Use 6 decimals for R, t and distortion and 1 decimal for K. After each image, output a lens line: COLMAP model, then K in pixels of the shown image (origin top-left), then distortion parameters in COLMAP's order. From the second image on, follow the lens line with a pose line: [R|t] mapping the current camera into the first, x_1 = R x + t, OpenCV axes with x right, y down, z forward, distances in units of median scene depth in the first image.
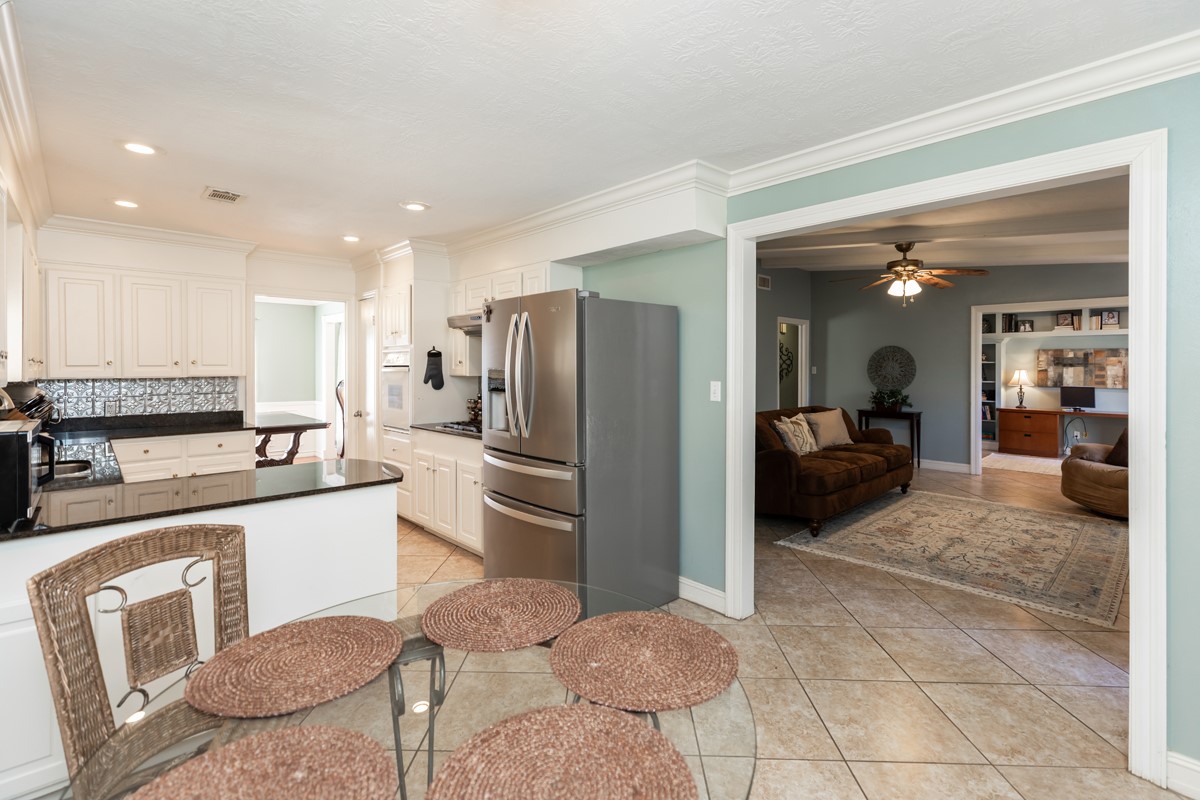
lens RADIAL K [[548.3, 0, 609.0], [0, 548.3, 357.9], [0, 0, 1]] dist [0.005396, 0.000196]
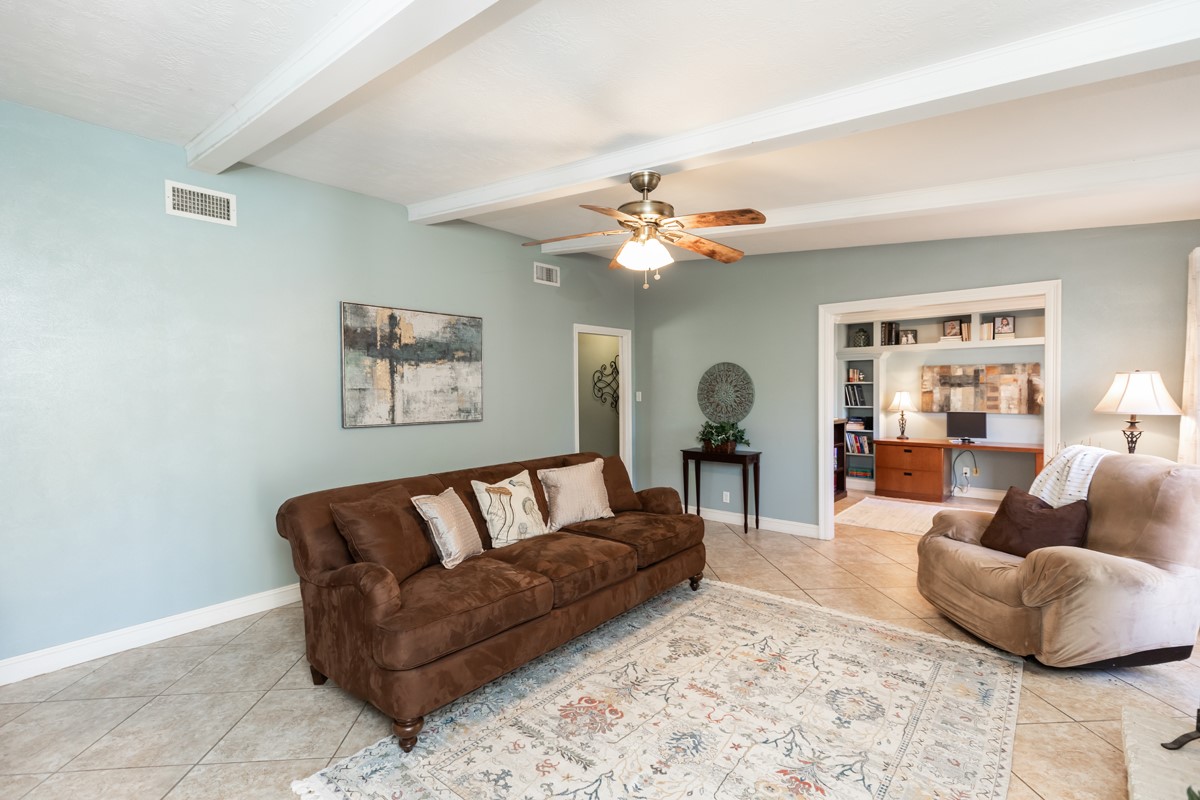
lens RADIAL K [[548.3, 0, 600.8], [0, 548.3, 392.9], [0, 0, 1]] dist [0.005396, 0.000196]
pose [[0.996015, -0.014093, 0.088071, 0.250657], [0.012187, 0.999680, 0.022151, 0.000371], [-0.088355, -0.020990, 0.995868, 0.251047]]
